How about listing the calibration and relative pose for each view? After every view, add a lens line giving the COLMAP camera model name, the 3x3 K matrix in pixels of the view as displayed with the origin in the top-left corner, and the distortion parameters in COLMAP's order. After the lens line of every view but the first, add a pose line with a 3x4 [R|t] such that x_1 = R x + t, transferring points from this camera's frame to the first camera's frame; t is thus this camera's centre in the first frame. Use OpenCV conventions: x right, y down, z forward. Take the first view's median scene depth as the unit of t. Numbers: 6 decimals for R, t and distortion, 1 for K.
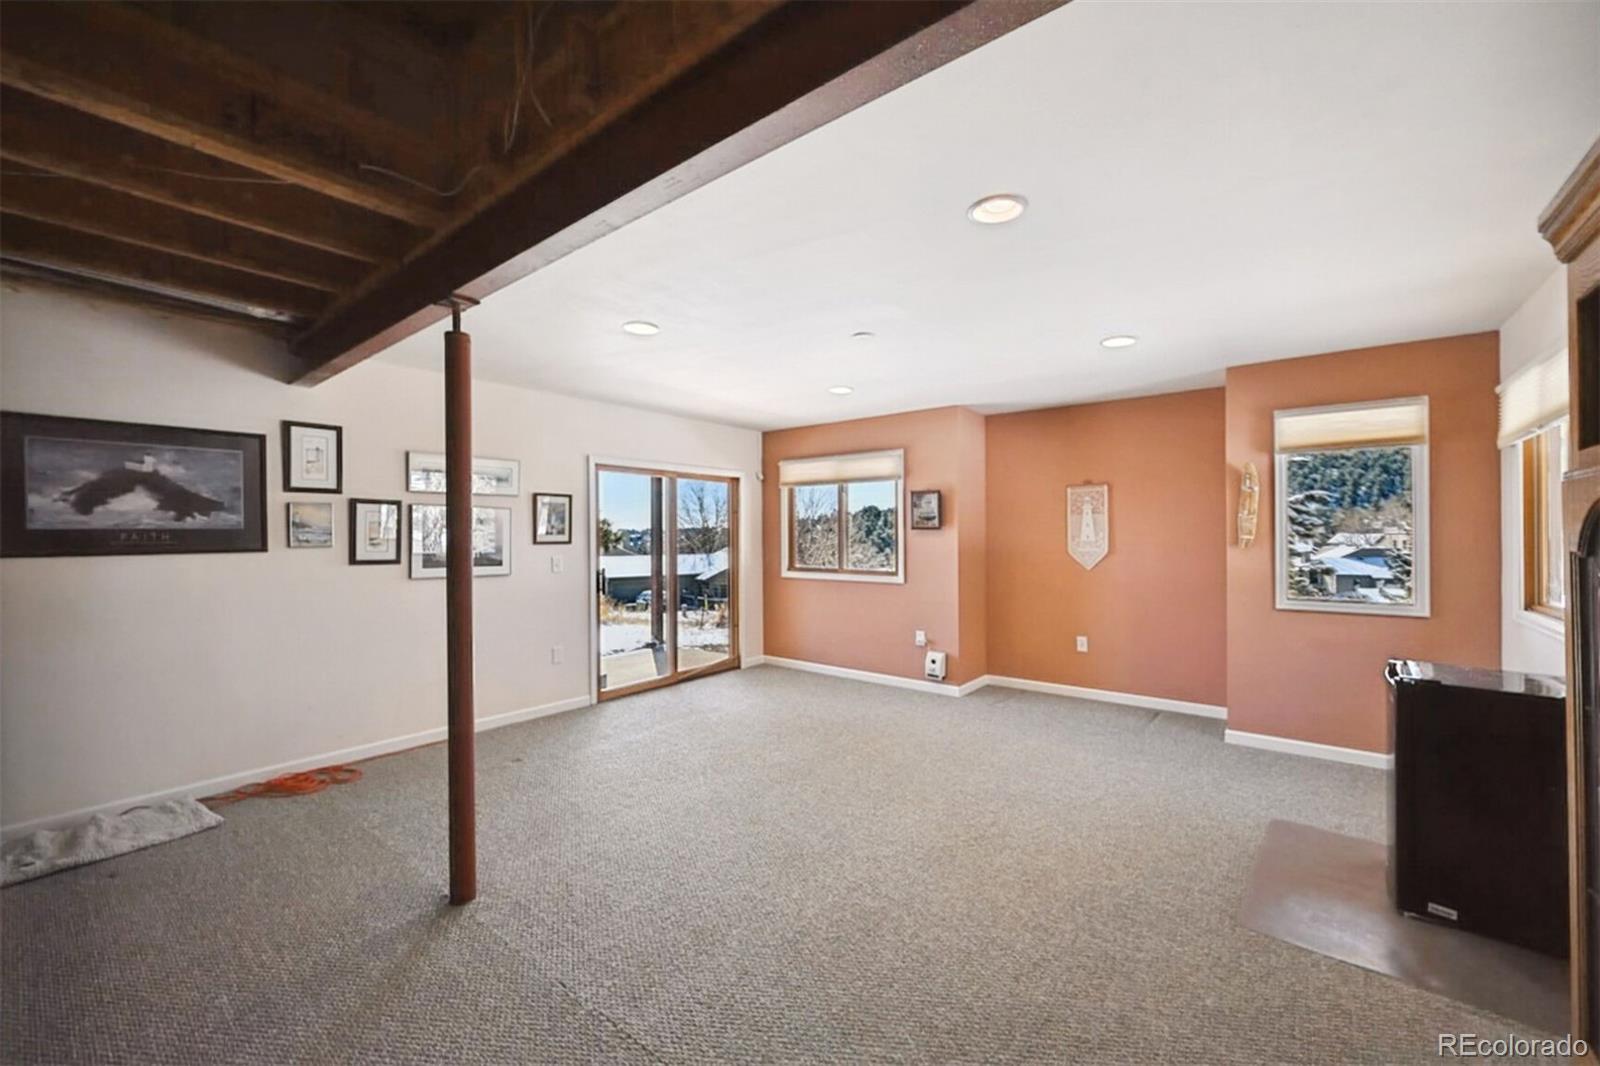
lens RADIAL K [[630.5, 0, 800.0], [0, 630.5, 533.0], [0, 0, 1]] dist [0.001495, 0.000048]
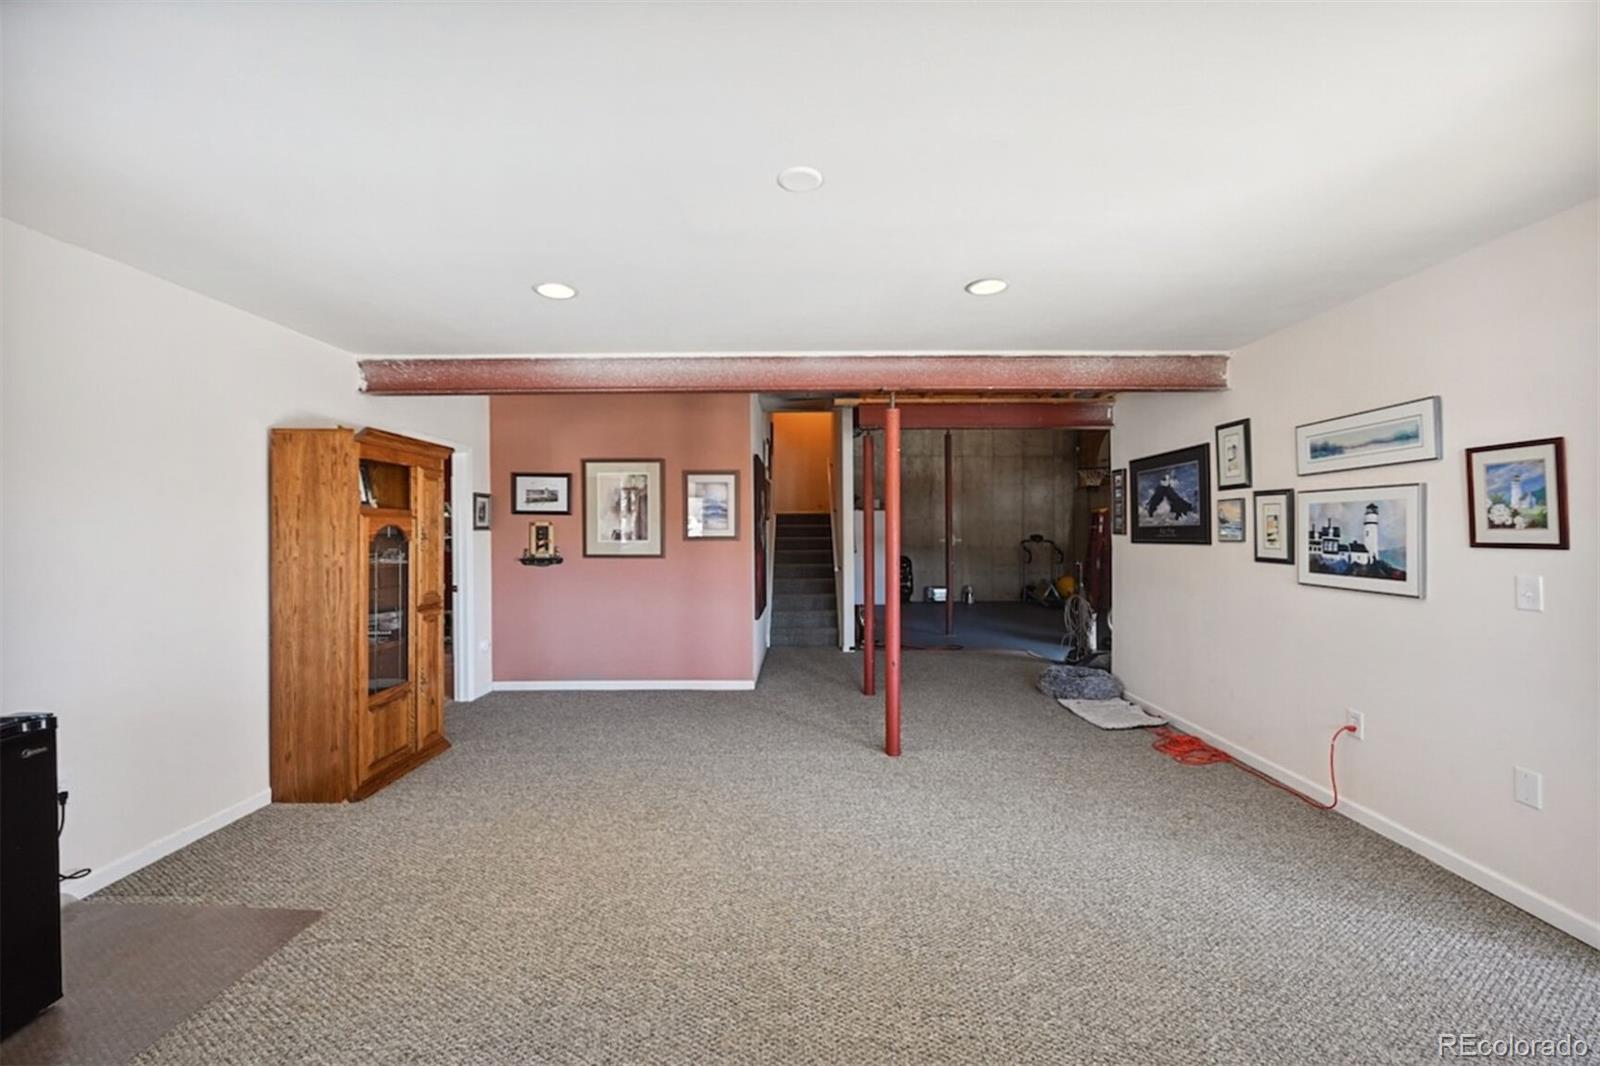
lens RADIAL K [[630.5, 0, 800.0], [0, 630.5, 533.0], [0, 0, 1]] dist [0.001495, 0.000048]
pose [[-0.784670, 0.009348, -0.619844, 0.348002], [0.011333, 0.999936, 0.000733, -0.000837], [0.619811, -0.006449, -0.784725, 1.111402]]
